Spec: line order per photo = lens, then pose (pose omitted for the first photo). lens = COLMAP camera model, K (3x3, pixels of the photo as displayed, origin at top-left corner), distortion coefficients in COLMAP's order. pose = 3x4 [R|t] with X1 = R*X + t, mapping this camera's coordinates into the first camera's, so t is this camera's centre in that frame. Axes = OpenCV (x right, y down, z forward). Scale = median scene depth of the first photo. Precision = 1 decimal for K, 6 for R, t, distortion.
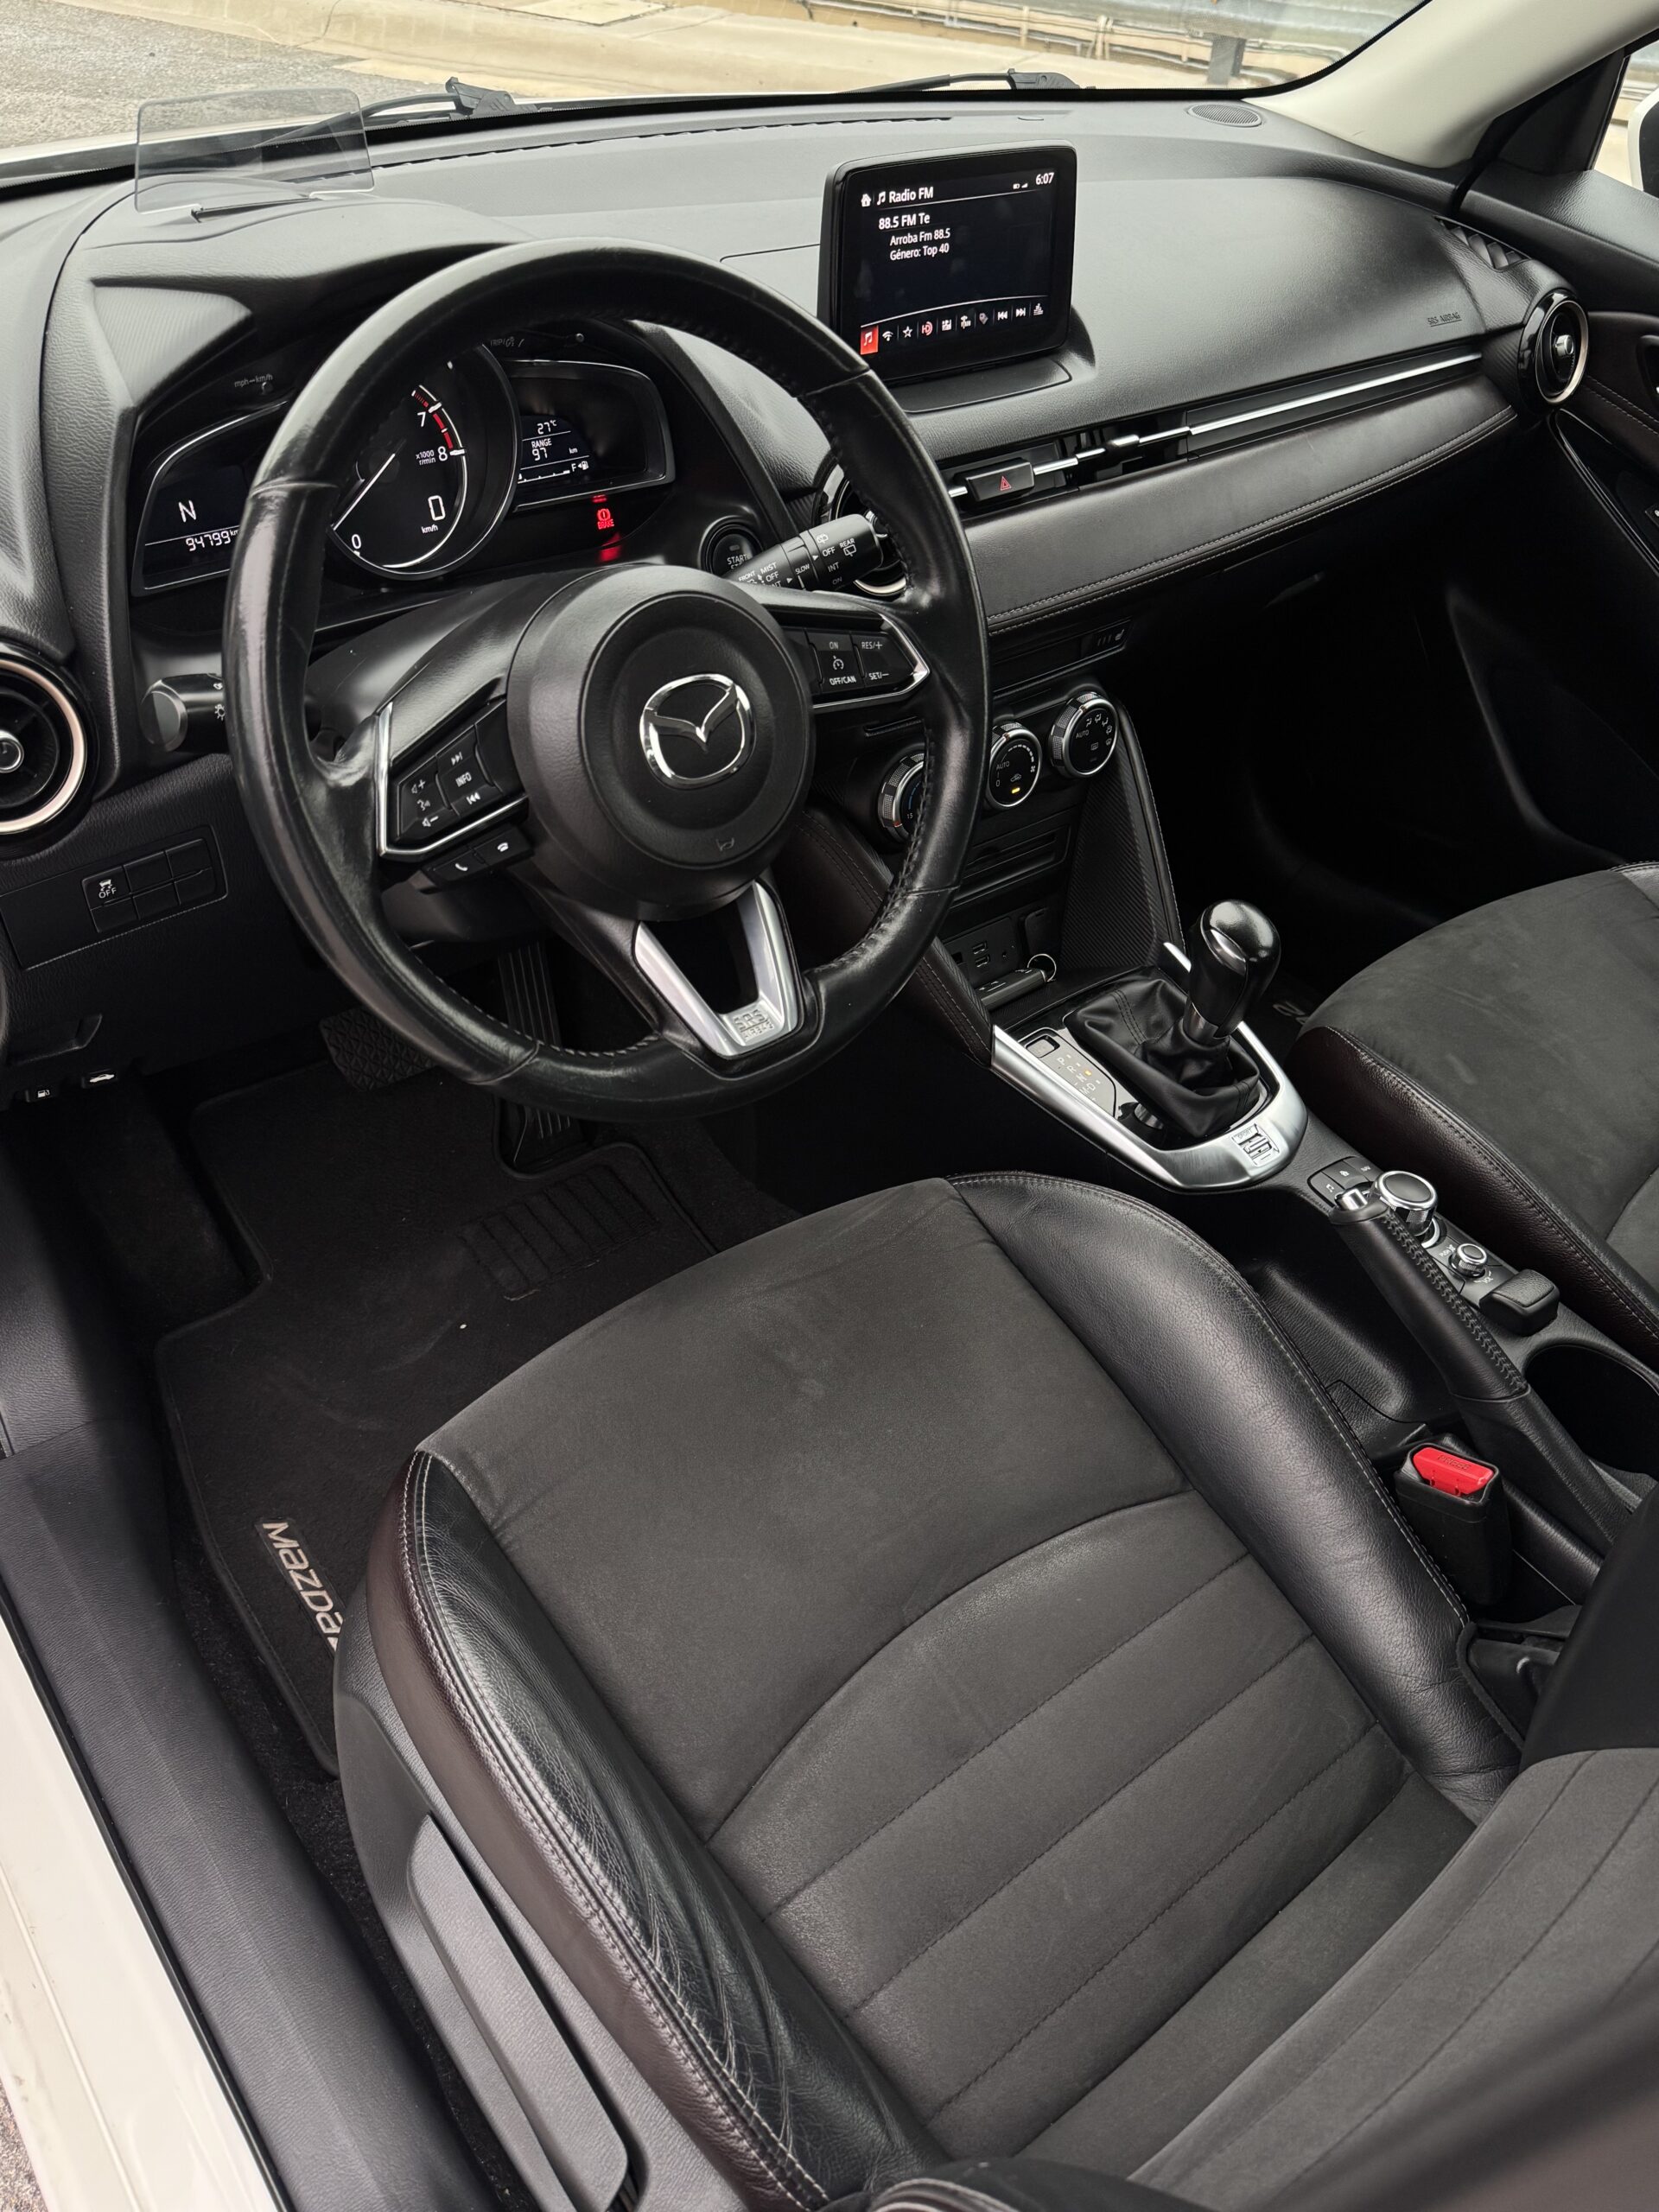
lens RADIAL K [[1614.1, 0, 817.3], [0, 1614.1, 1108.4], [0, 0, 1]] dist [-0.010256, -0.015573]
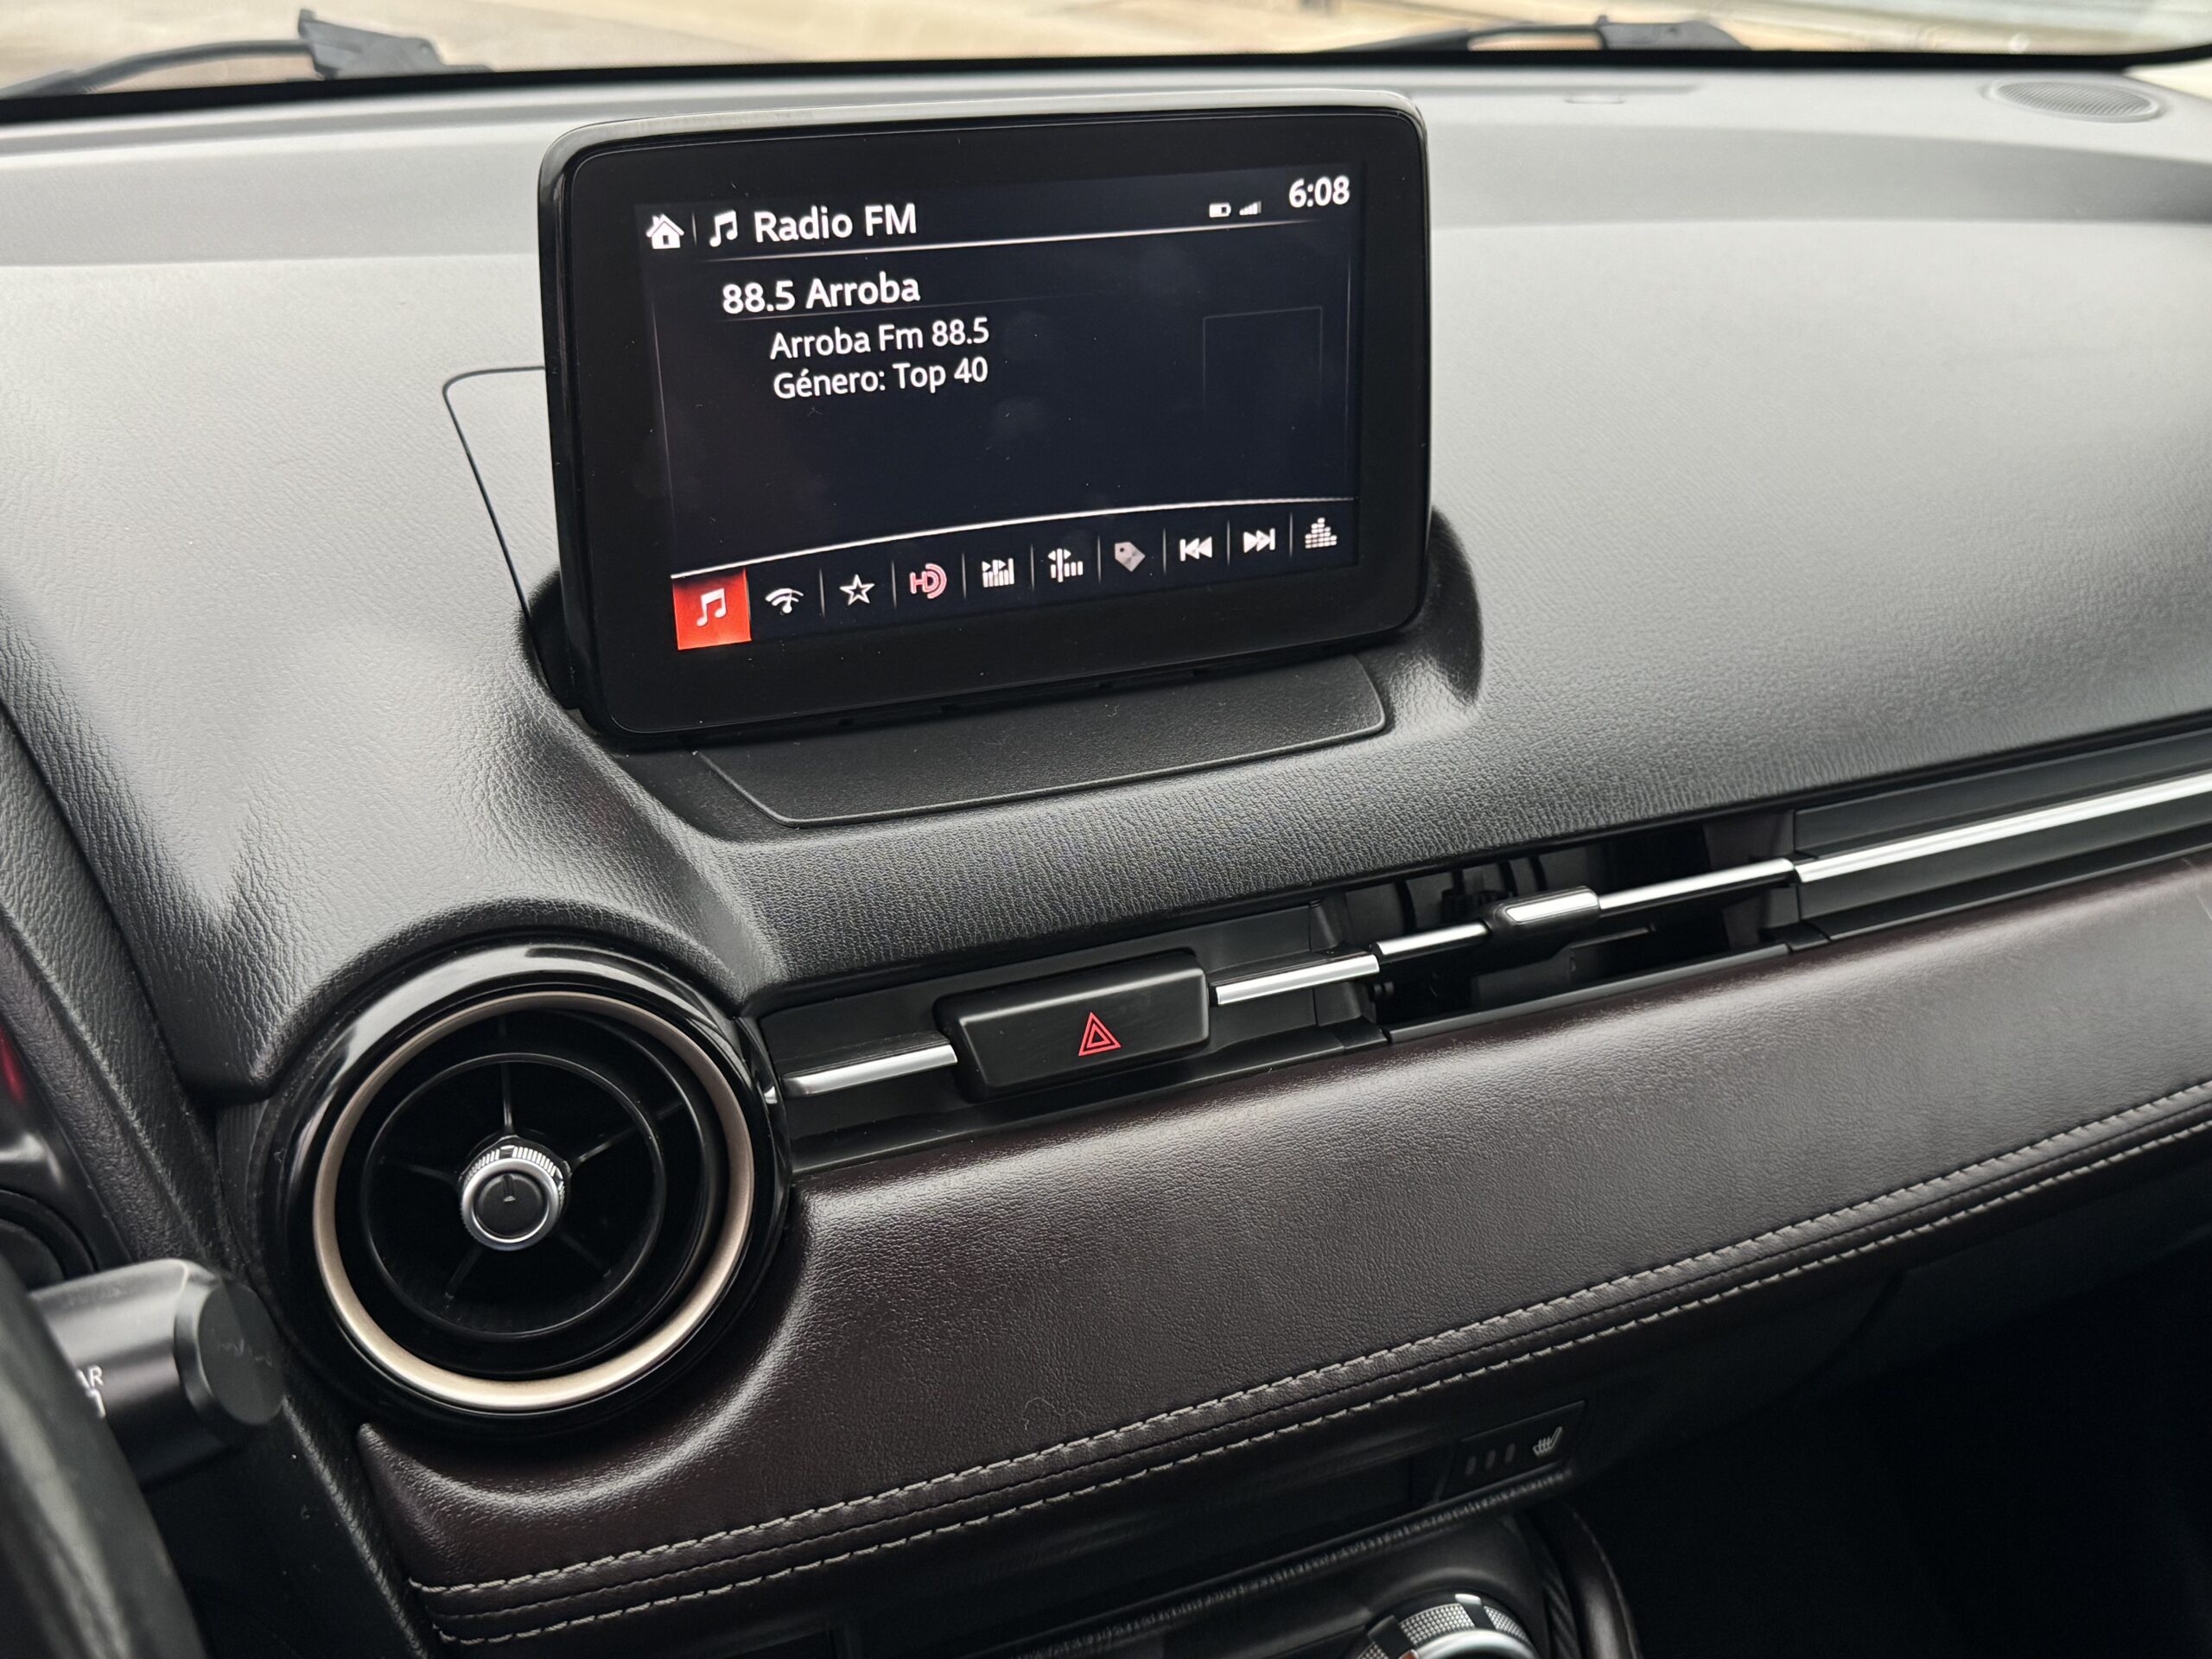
lens RADIAL K [[2390.8, 0, 1094.3], [0, 2390.8, 869.8], [0, 0, 1]] dist [0.039467, 0.000000]
pose [[0.971396, 0.072906, -0.225995, 0.226604], [-0.132026, 0.956865, -0.258803, -0.302094], [0.197378, 0.281237, 0.939121, 0.550861]]
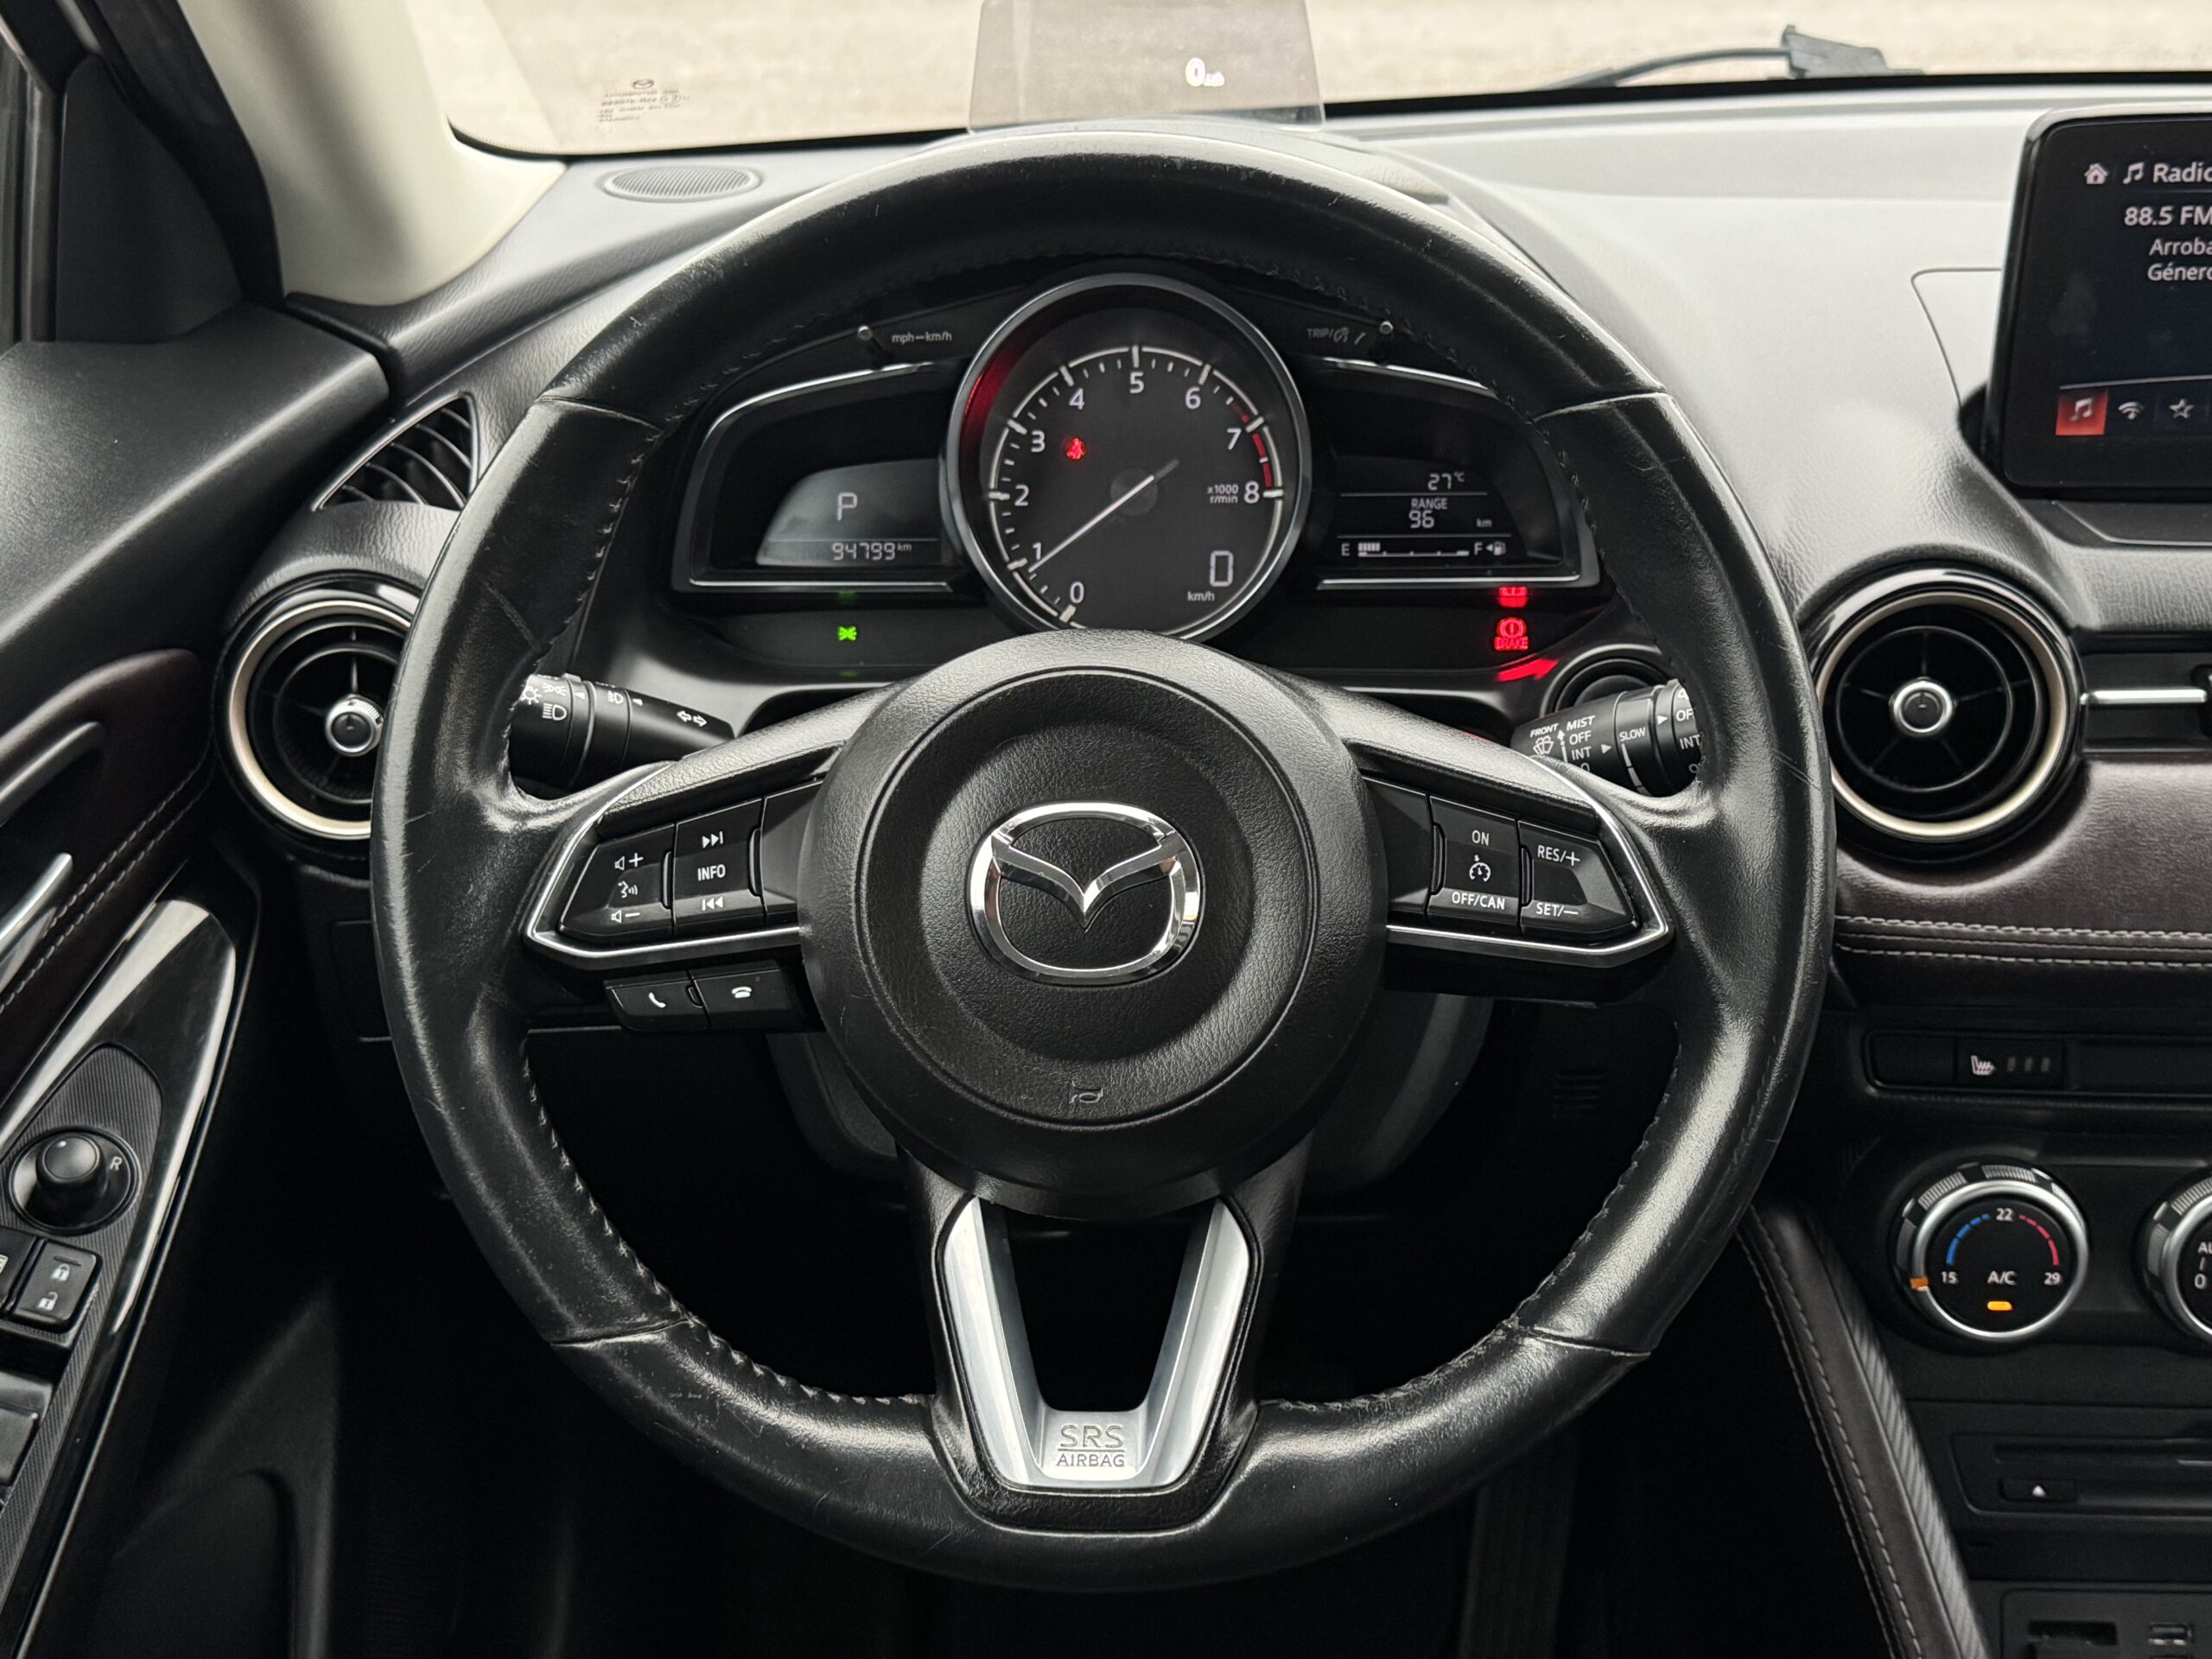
lens RADIAL K [[2742.8, 0, 1104.3], [0, 2742.8, 844.5], [0, 0, 1]] dist [0.097304, 0.000000]
pose [[0.766244, 0.187707, -0.614521, 0.379459], [-0.373977, 0.907983, -0.188966, -0.044540], [0.522504, 0.374611, 0.765935, 0.162578]]
